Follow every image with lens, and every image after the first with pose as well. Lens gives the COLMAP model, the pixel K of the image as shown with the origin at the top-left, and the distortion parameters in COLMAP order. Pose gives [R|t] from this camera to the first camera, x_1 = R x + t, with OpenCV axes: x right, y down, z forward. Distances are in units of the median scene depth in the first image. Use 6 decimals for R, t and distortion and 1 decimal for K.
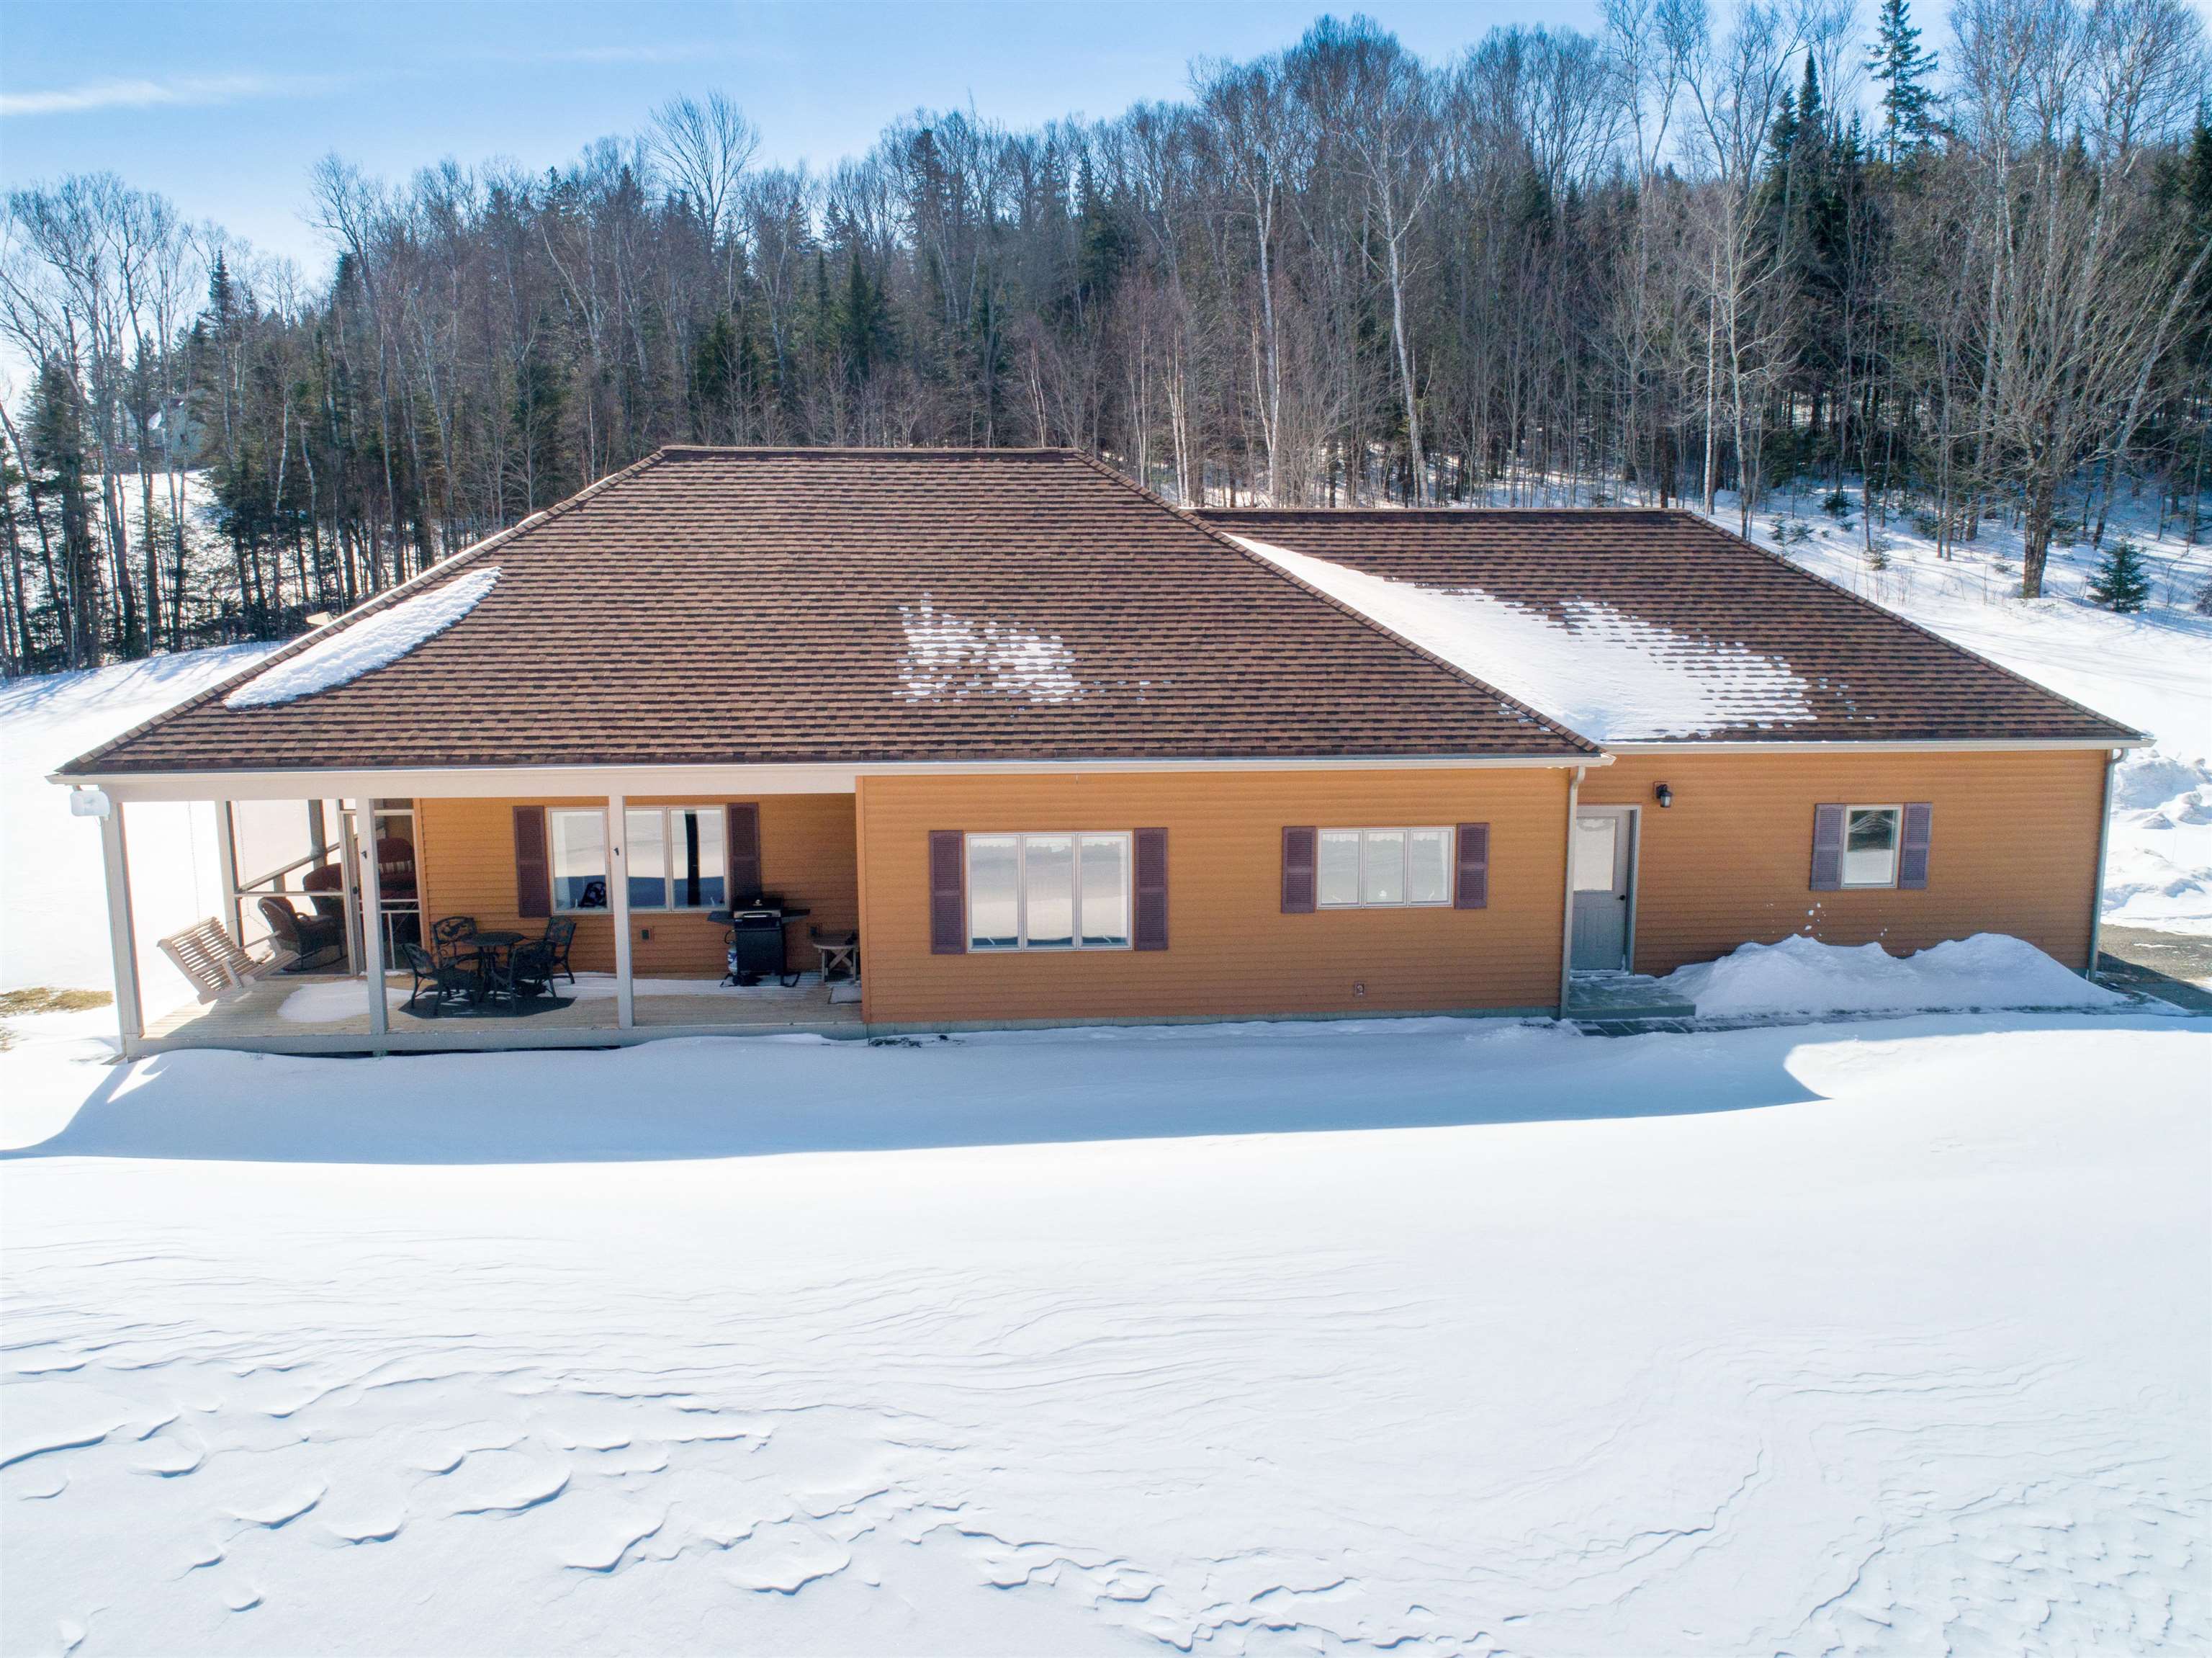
lens RADIAL K [[1655.2, 0, 1109.2], [0, 1655.2, 836.9], [0, 0, 1]] dist [-0.021780, -0.004618]
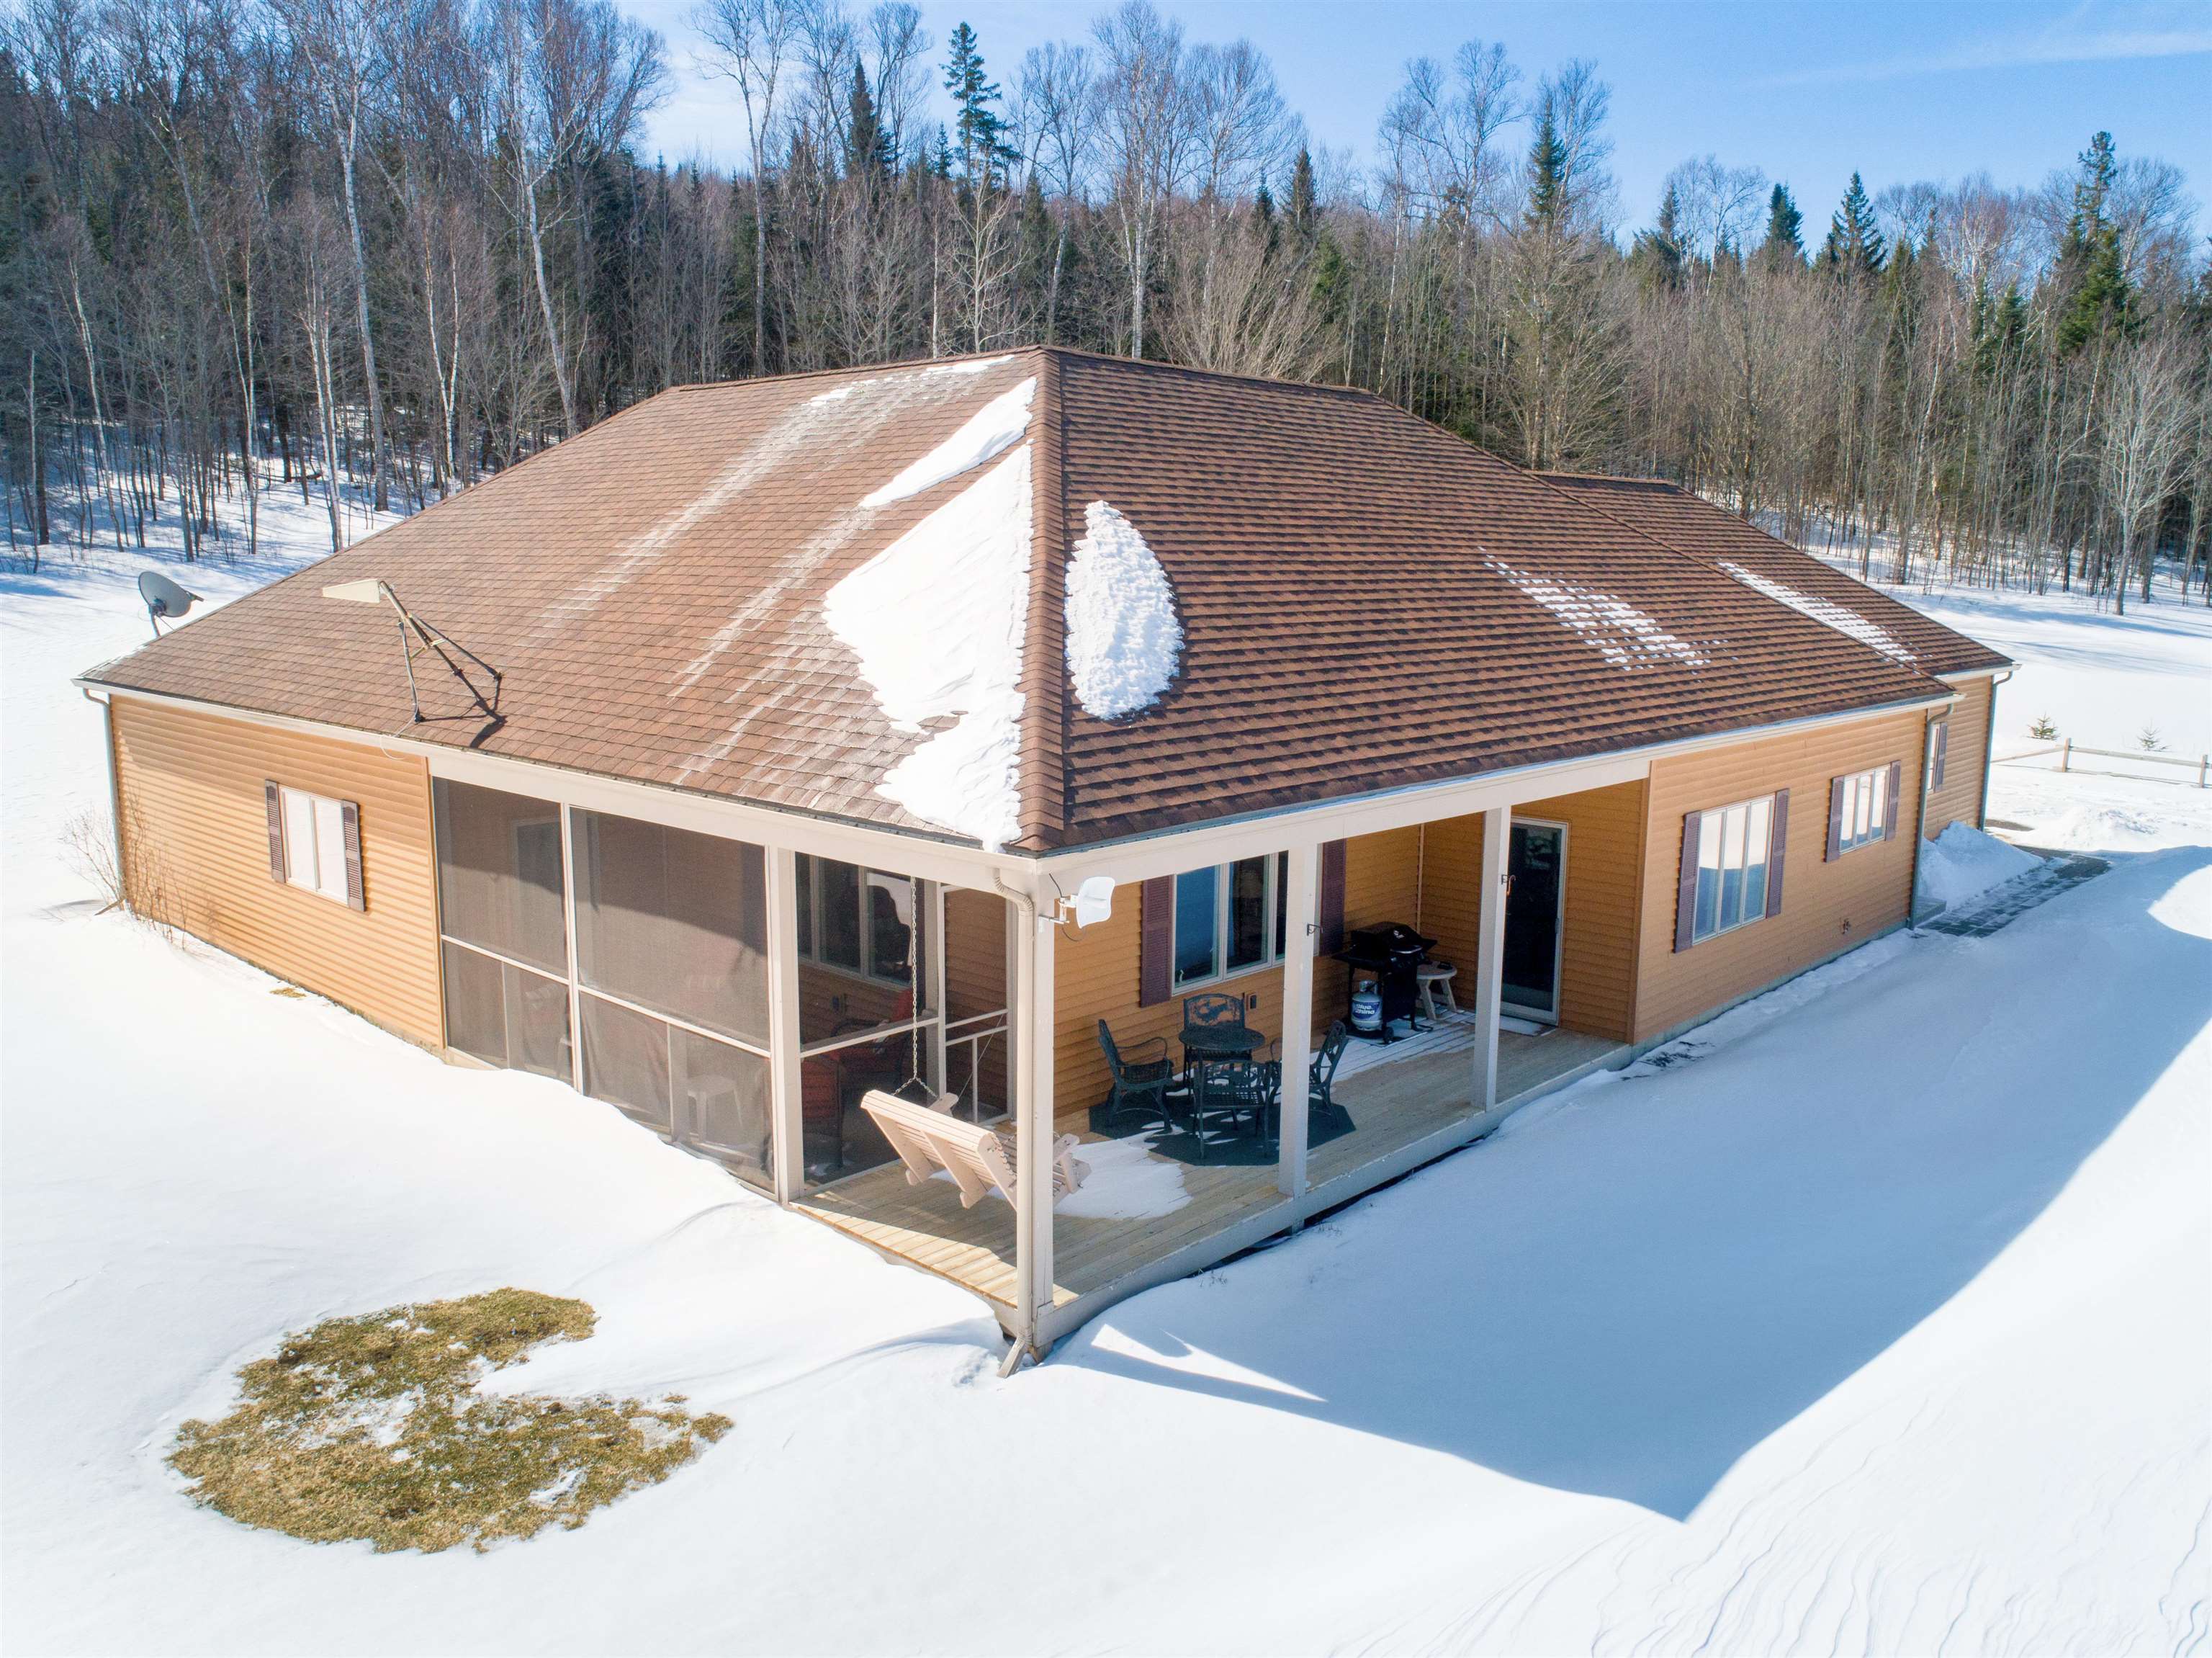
lens RADIAL K [[1655.2, 0, 1109.2], [0, 1655.2, 836.9], [0, 0, 1]] dist [-0.021780, -0.004618]
pose [[0.743679, -0.106591, 0.659985, -0.839746], [0.102992, 0.993689, 0.044433, -0.056679], [-0.660556, 0.034929, 0.749964, 0.495448]]
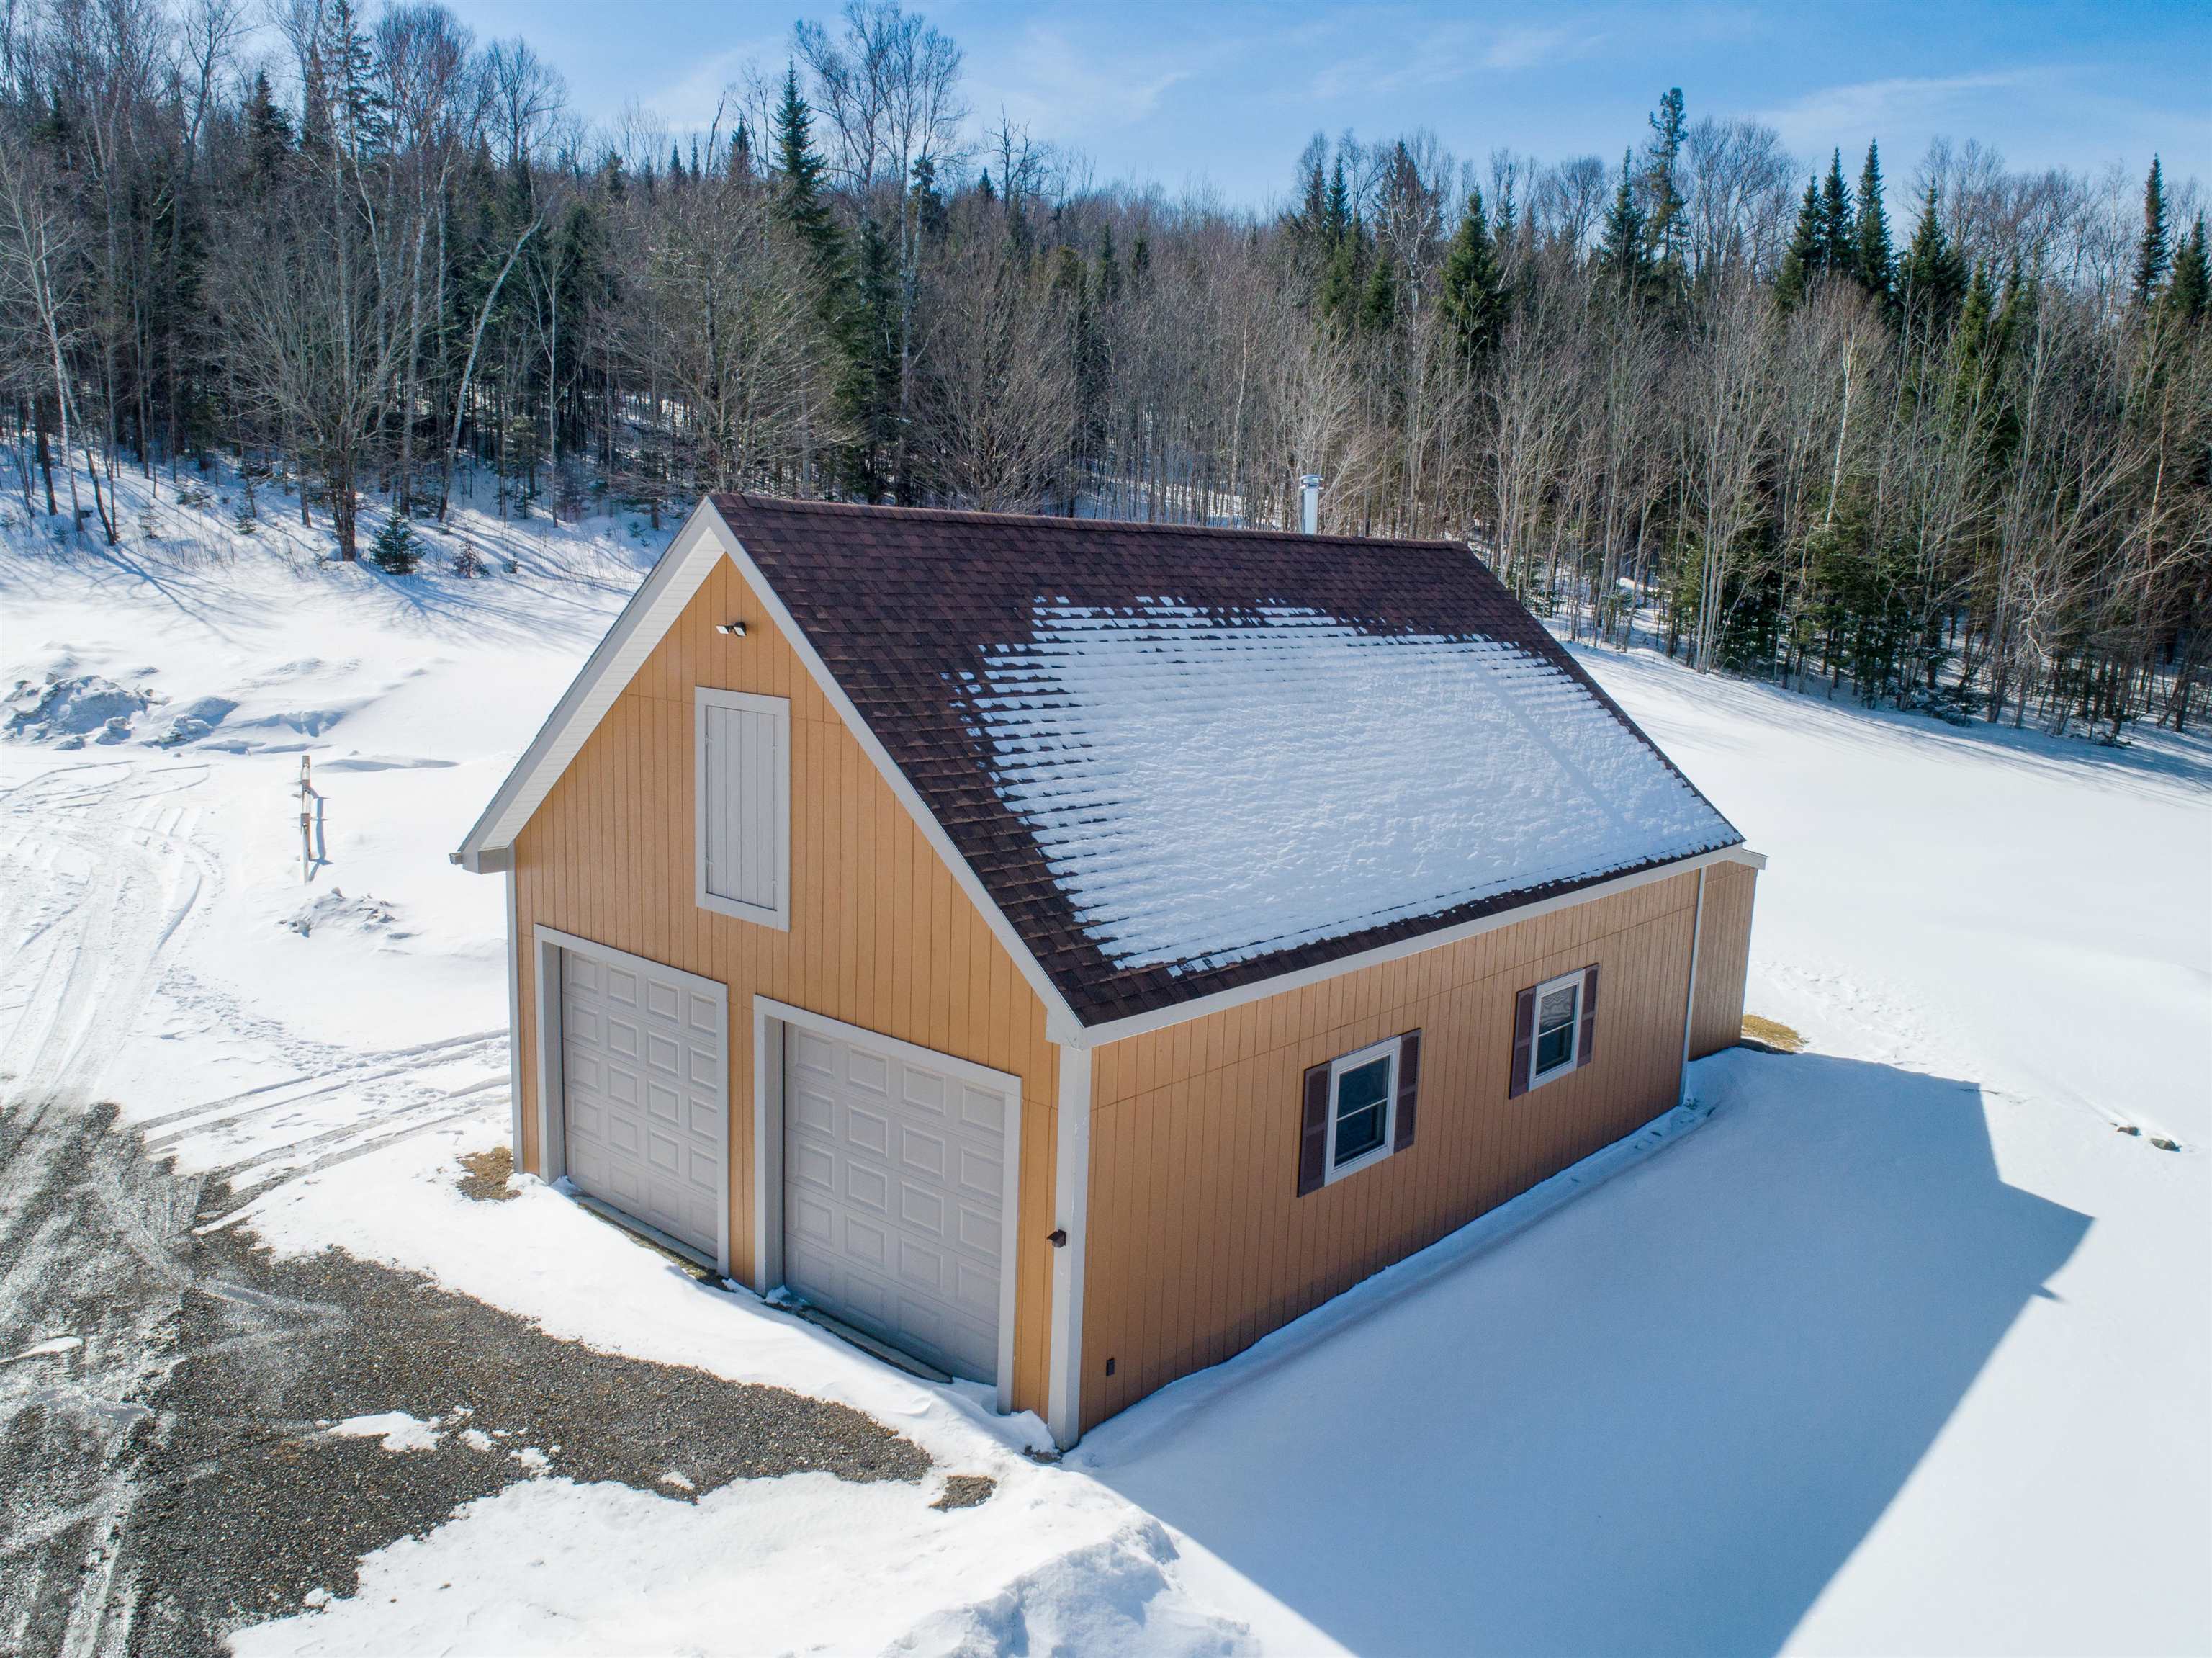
lens RADIAL K [[1655.2, 0, 1109.2], [0, 1655.2, 836.9], [0, 0, 1]] dist [-0.021780, -0.004618]
pose [[0.839256, -0.057452, 0.540692, 1.078217], [0.053207, 0.998307, 0.023489, 0.114016], [-0.541126, 0.009055, 0.840892, -0.584344]]
